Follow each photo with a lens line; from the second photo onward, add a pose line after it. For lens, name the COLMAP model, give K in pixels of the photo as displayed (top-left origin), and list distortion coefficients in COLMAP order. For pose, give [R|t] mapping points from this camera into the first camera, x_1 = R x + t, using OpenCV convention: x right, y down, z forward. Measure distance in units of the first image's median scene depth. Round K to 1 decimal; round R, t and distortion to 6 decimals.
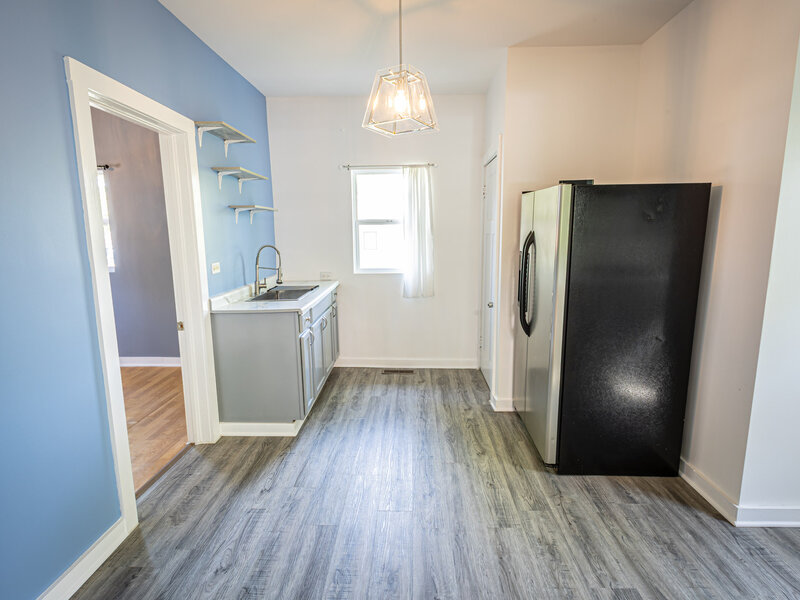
lens RADIAL K [[413.8, 0, 396.3], [0, 413.8, 301.6], [0, 0, 1]] dist [-0.002718, -0.000340]
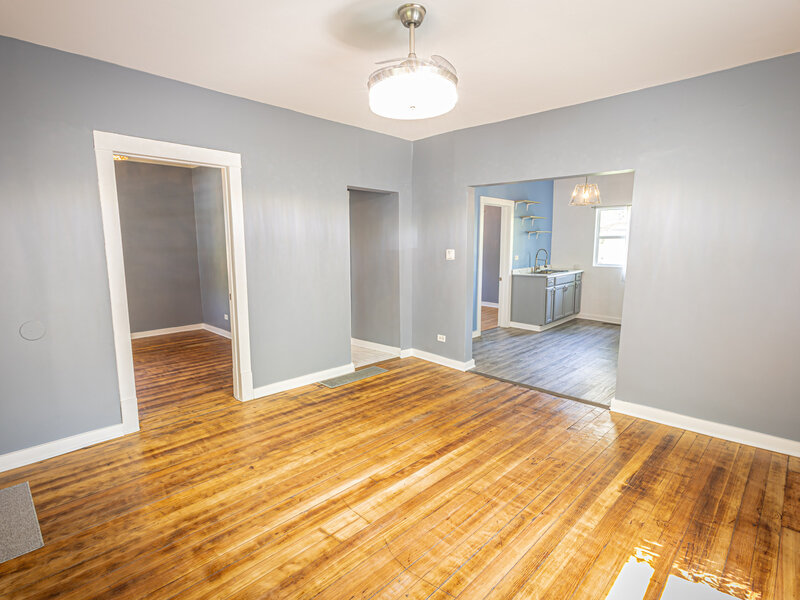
lens RADIAL K [[413.8, 0, 397.3], [0, 413.8, 300.8], [0, 0, 1]] dist [-0.002718, -0.000340]
pose [[0.735256, 0.097306, -0.670768, 0.615354], [-0.114970, 0.993205, 0.018058, 0.182050], [0.667968, 0.063841, 0.741447, -1.096133]]
